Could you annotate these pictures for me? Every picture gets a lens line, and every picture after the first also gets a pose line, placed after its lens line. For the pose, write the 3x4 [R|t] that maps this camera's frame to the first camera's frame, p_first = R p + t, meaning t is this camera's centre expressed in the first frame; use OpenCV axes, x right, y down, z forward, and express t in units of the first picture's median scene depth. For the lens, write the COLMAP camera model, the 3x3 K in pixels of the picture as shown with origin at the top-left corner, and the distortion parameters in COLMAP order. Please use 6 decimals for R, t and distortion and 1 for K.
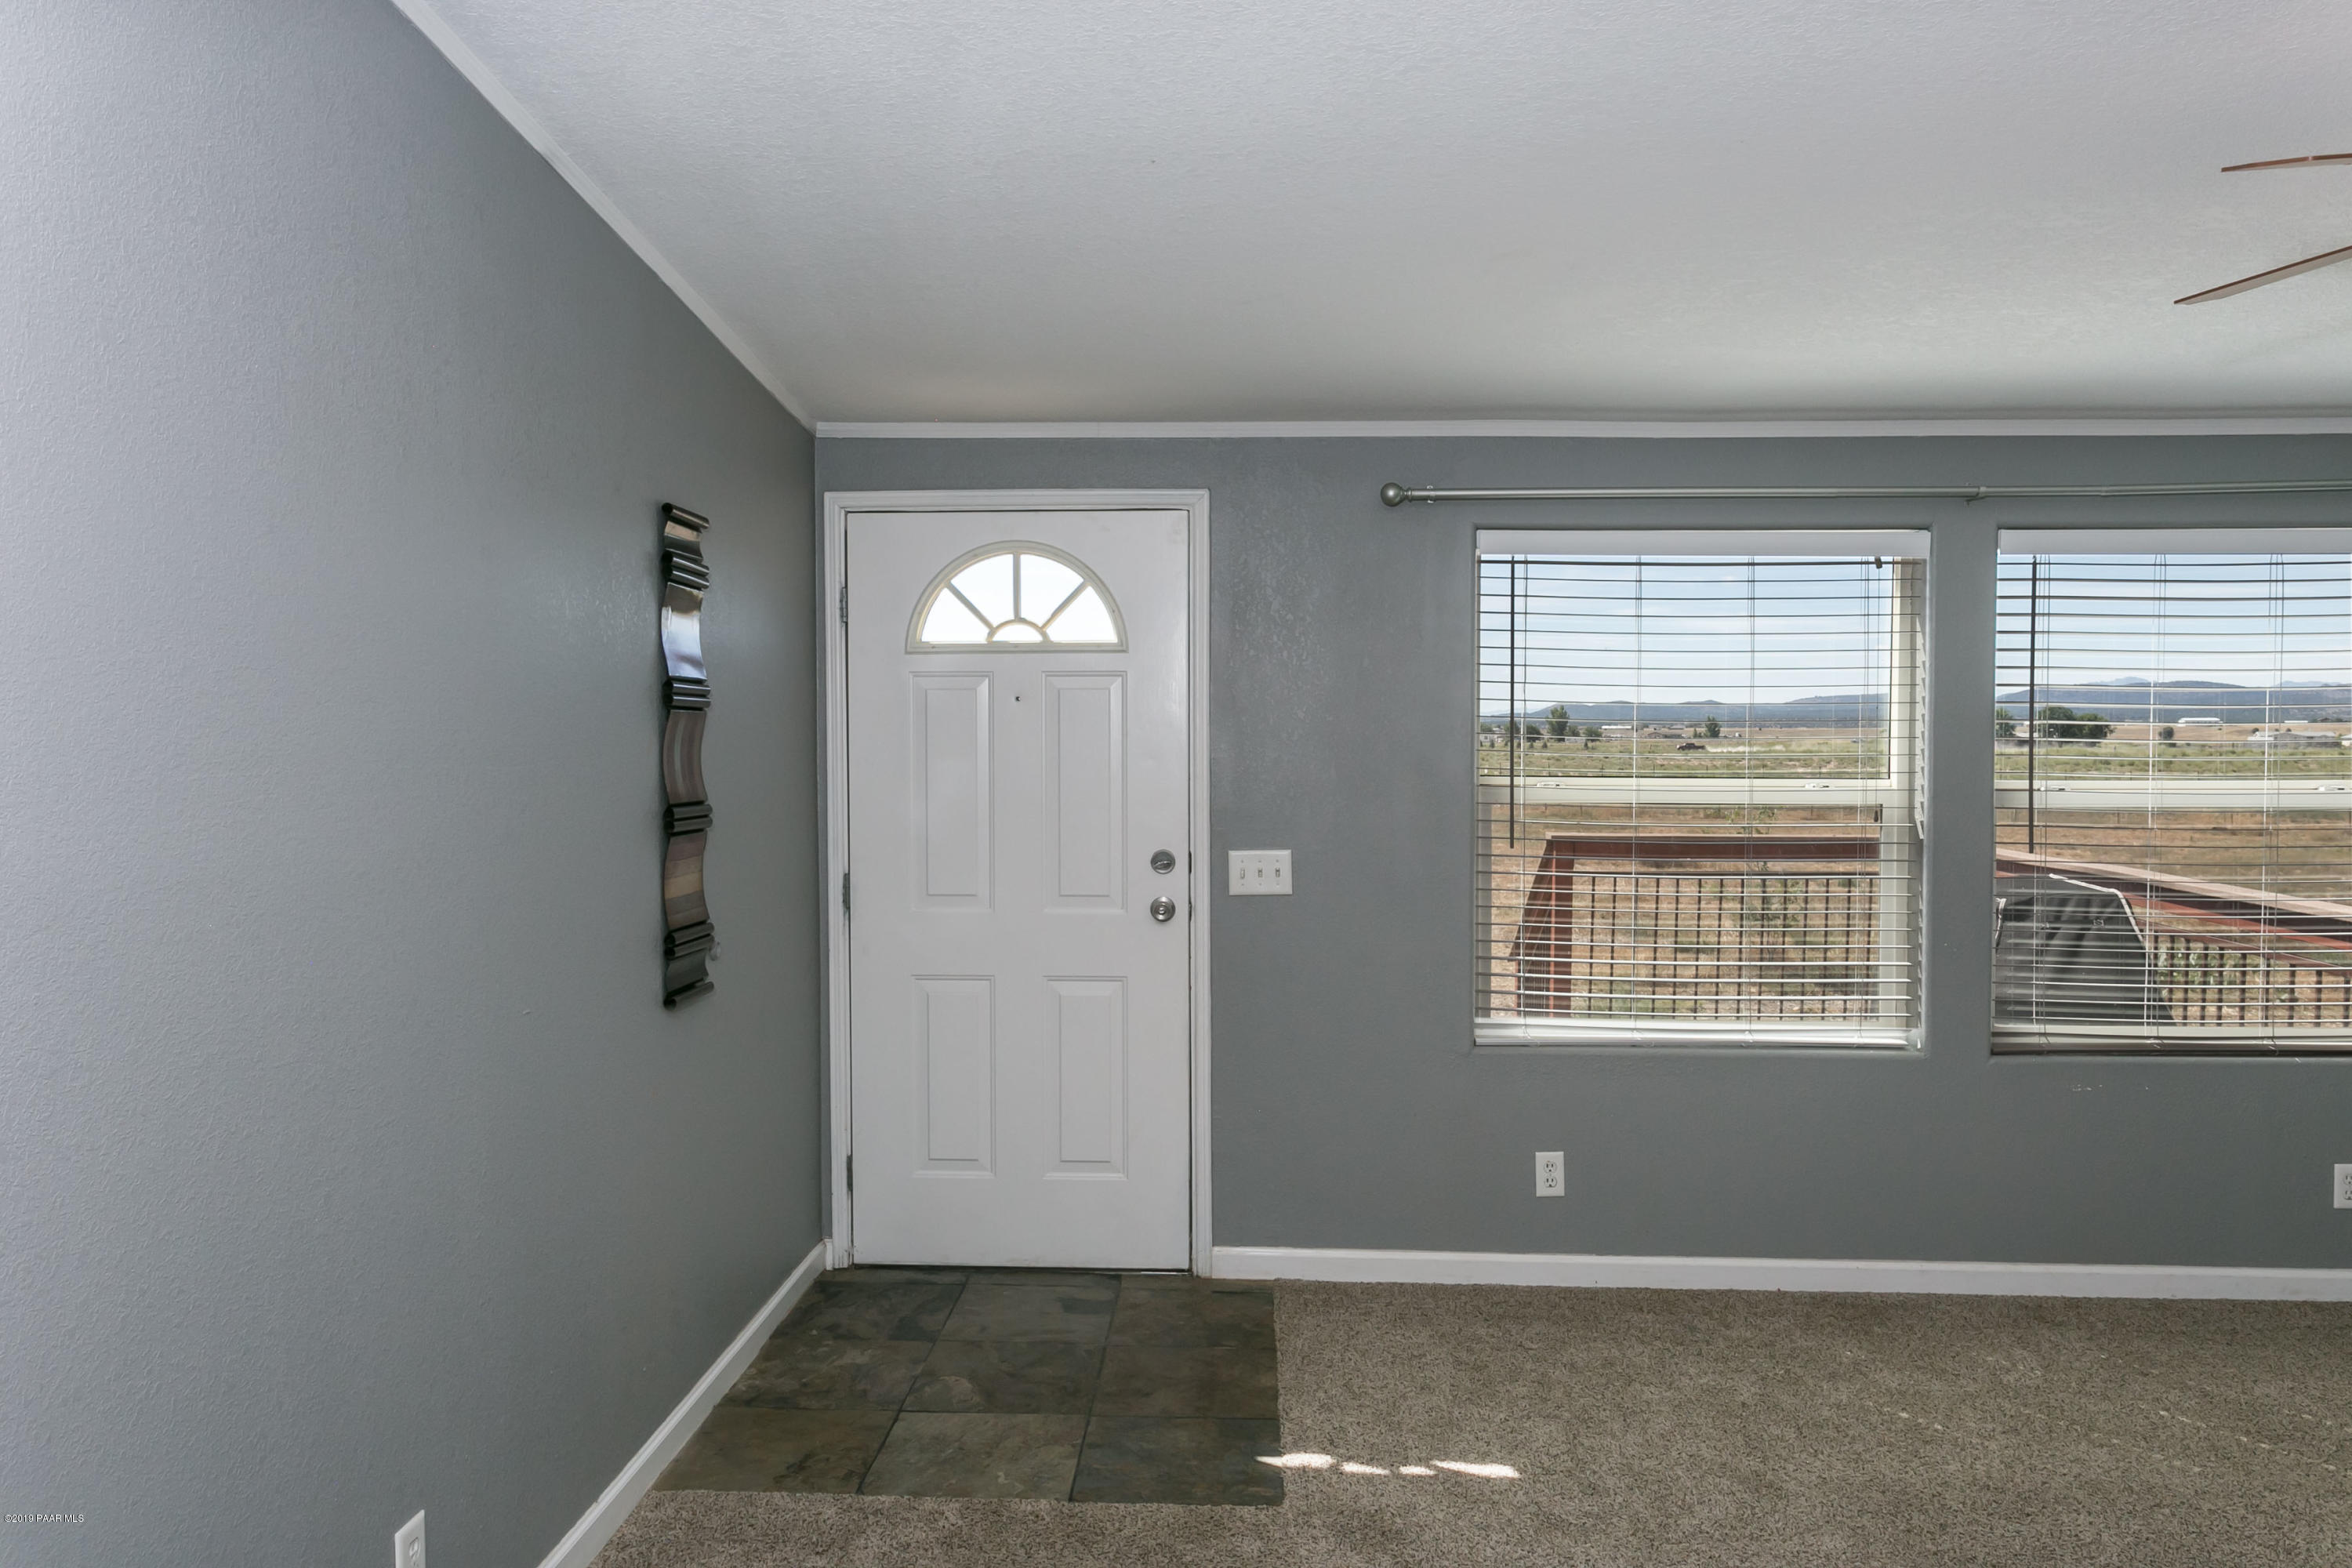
lens RADIAL K [[1761.3, 0, 1175.9], [0, 1761.3, 784.4], [0, 0, 1]] dist [0.003693, 0.006342]
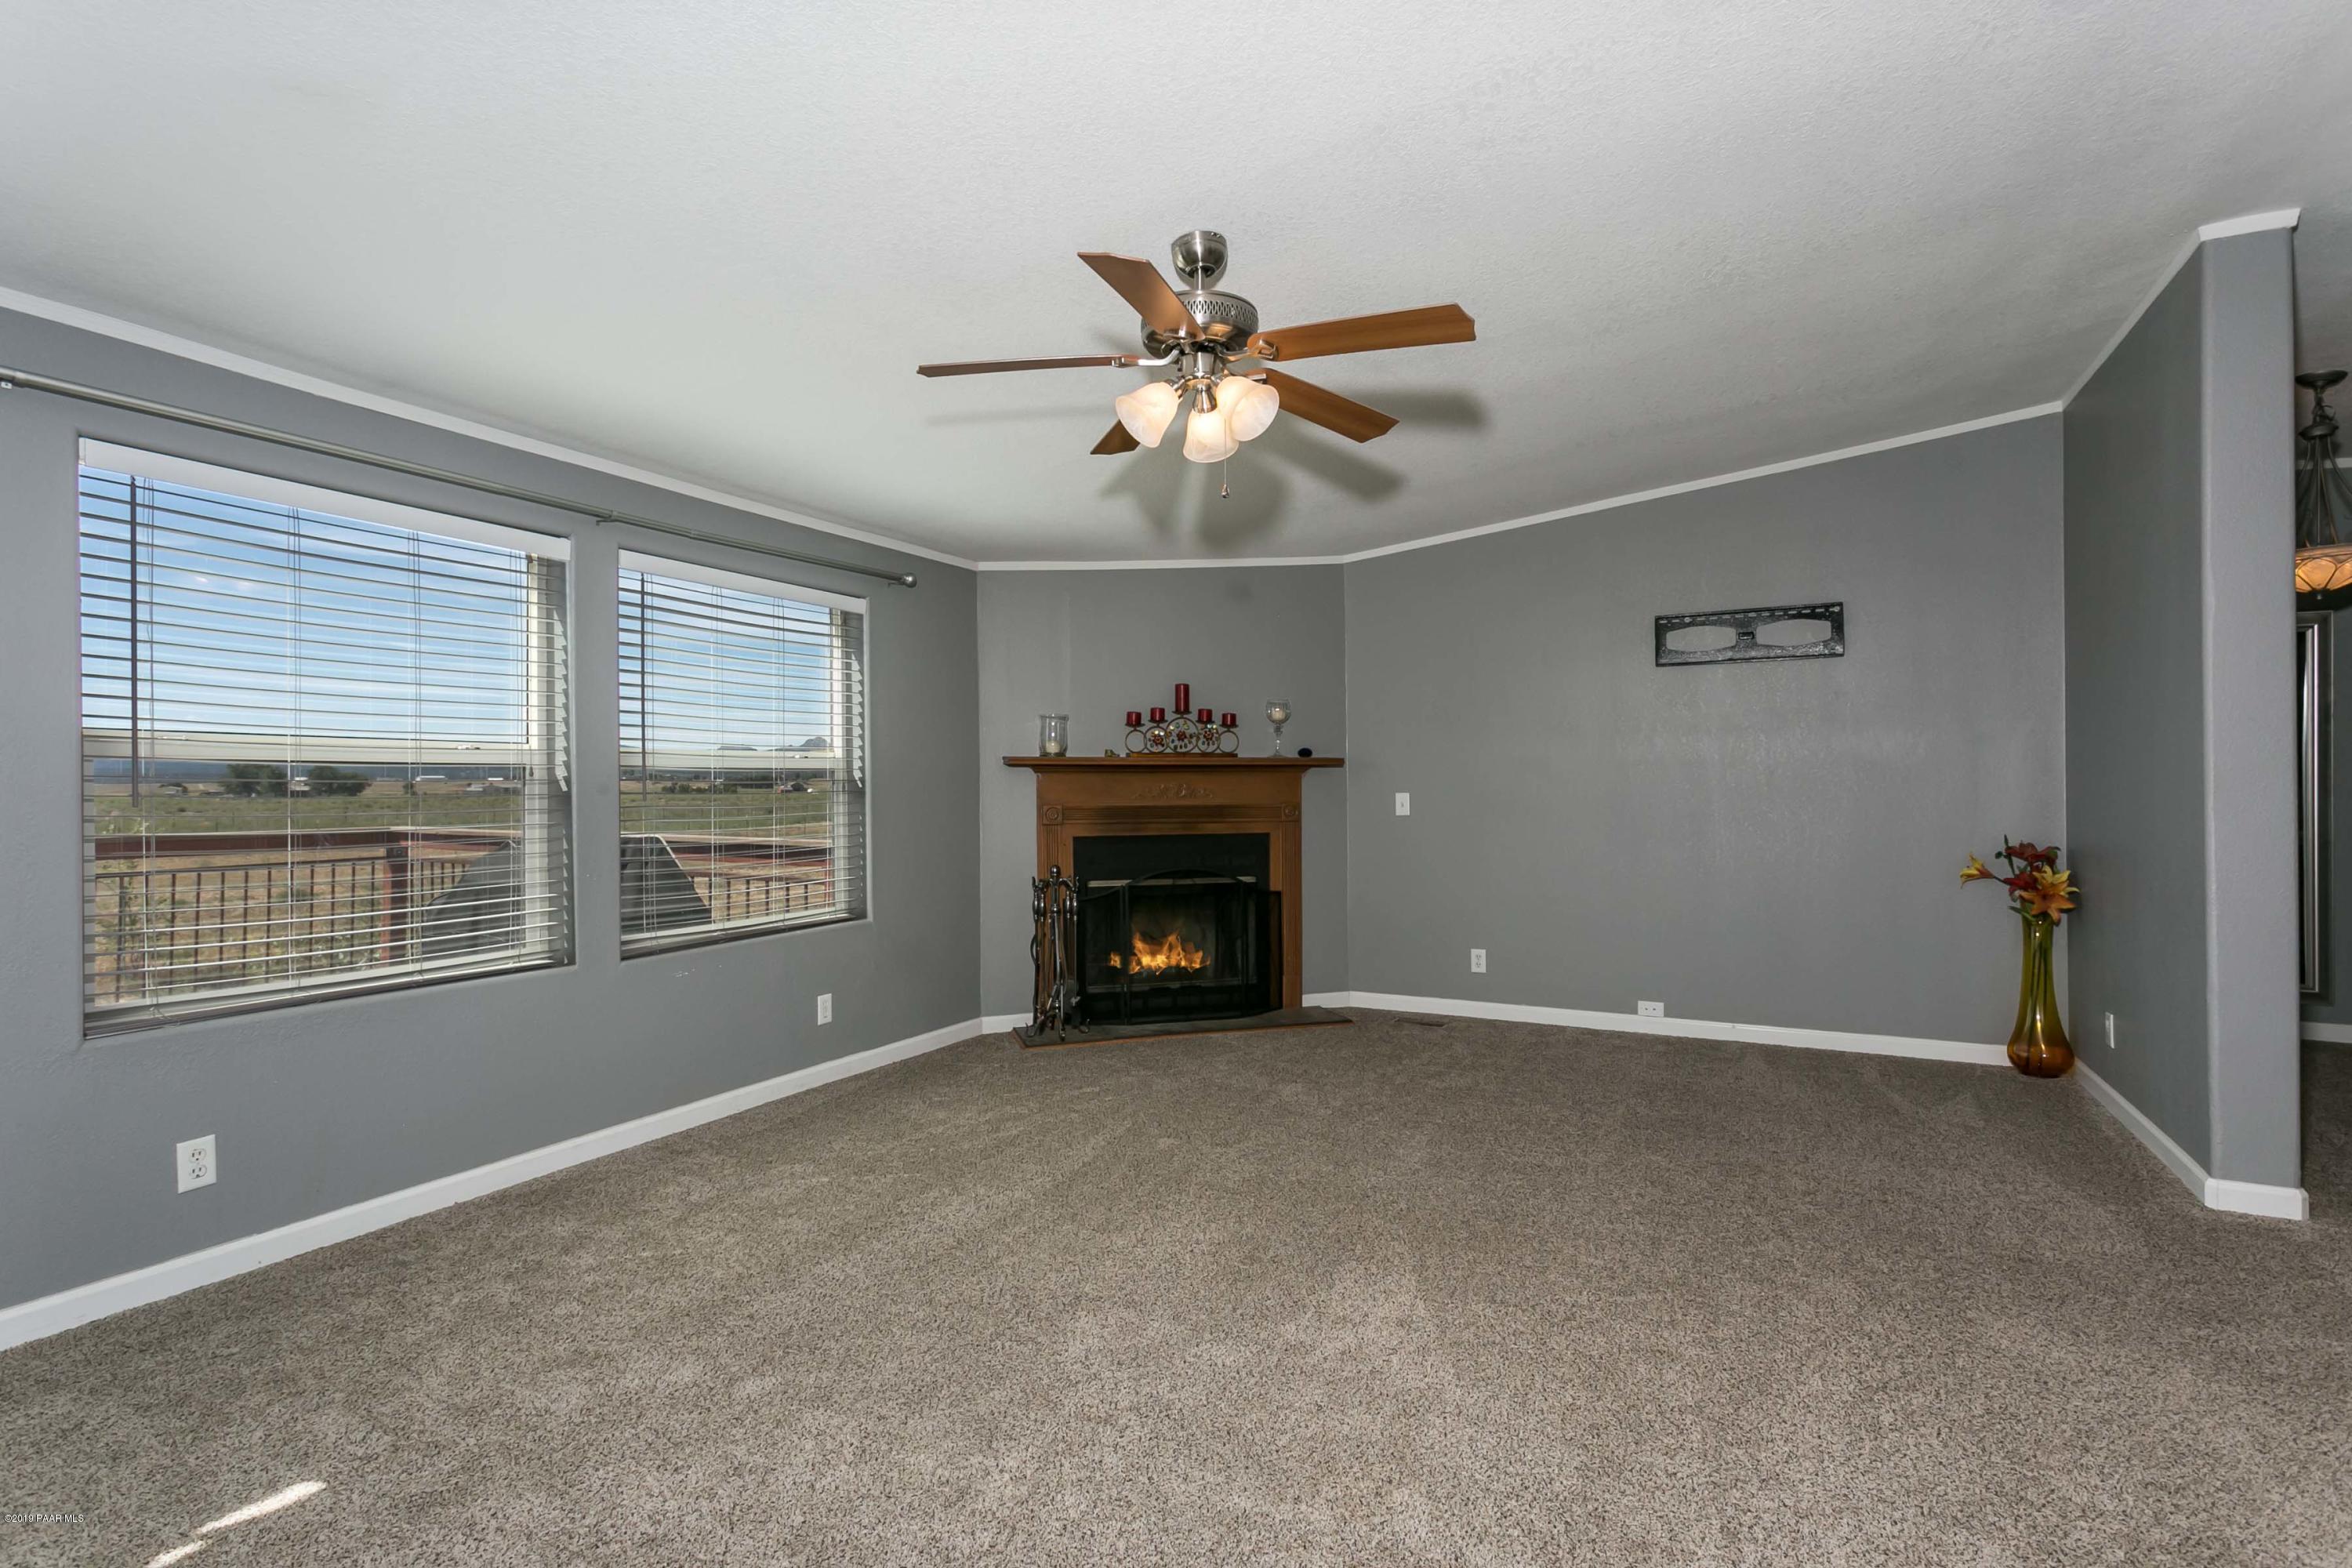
lens RADIAL K [[1124.0, 0, 1187.2], [0, 1124.0, 788.0], [0, 0, 1]] dist [0.002634, 0.000635]
pose [[0.404320, -0.006664, 0.914593, -0.124326], [0.042156, 0.999046, -0.011357, 0.060094], [-0.913645, 0.043147, 0.404216, 0.313783]]
